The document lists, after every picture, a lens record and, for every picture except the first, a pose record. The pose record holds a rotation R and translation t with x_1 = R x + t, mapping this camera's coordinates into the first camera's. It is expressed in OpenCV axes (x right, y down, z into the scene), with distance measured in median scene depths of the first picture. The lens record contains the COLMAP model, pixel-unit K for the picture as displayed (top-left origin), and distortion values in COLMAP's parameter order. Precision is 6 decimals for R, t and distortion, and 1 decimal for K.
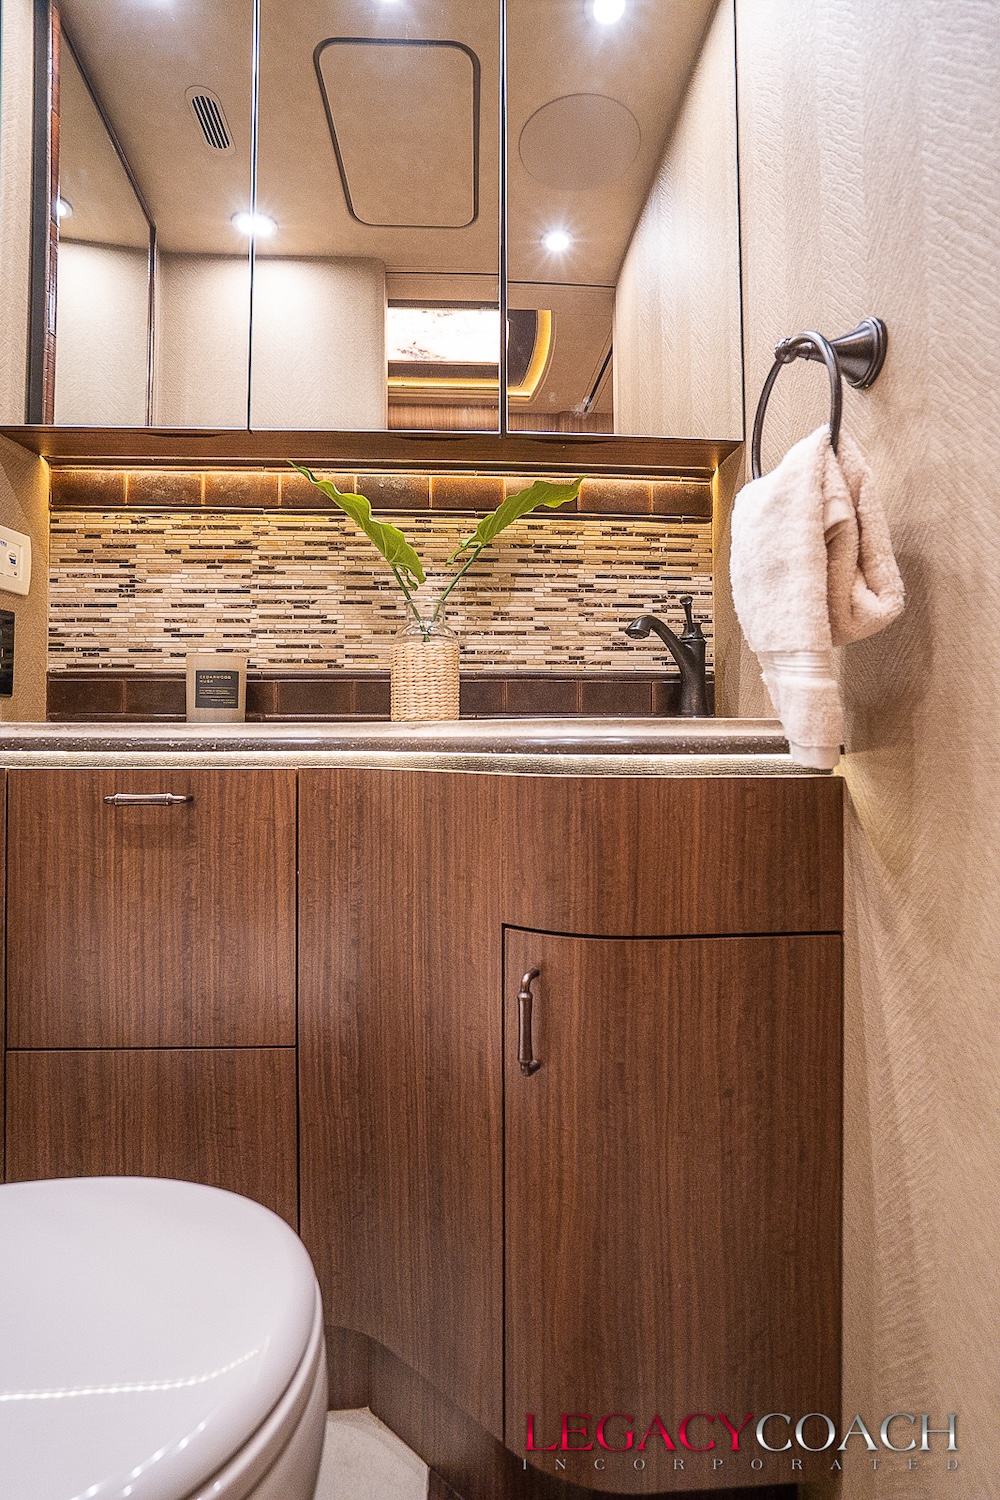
lens RADIAL K [[743.9, 0, 502.3], [0, 743.9, 705.0], [0, 0, 1]] dist [-0.050345, 0.018714]
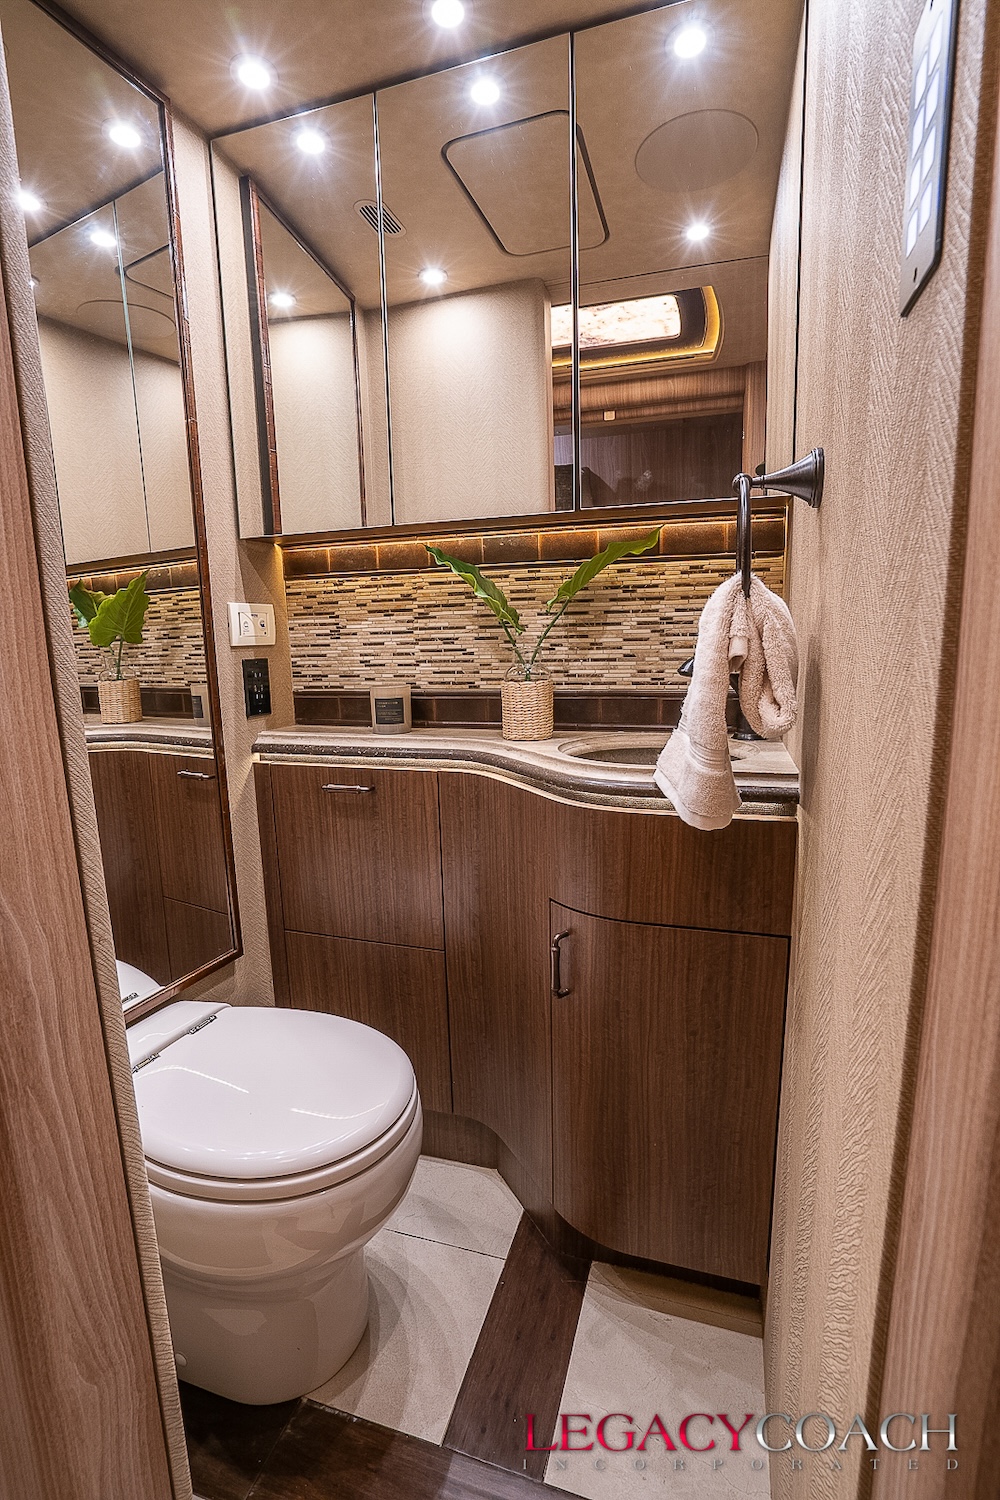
lens RADIAL K [[721.1, 0, 503.6], [0, 721.1, 742.9], [0, 0, 1]] dist [-0.059907, 0.025349]
pose [[0.929610, 0.036898, -0.366694, 0.311510], [0.037851, 0.980155, 0.194584, -0.207144], [0.366597, -0.194767, 0.909765, -0.190232]]
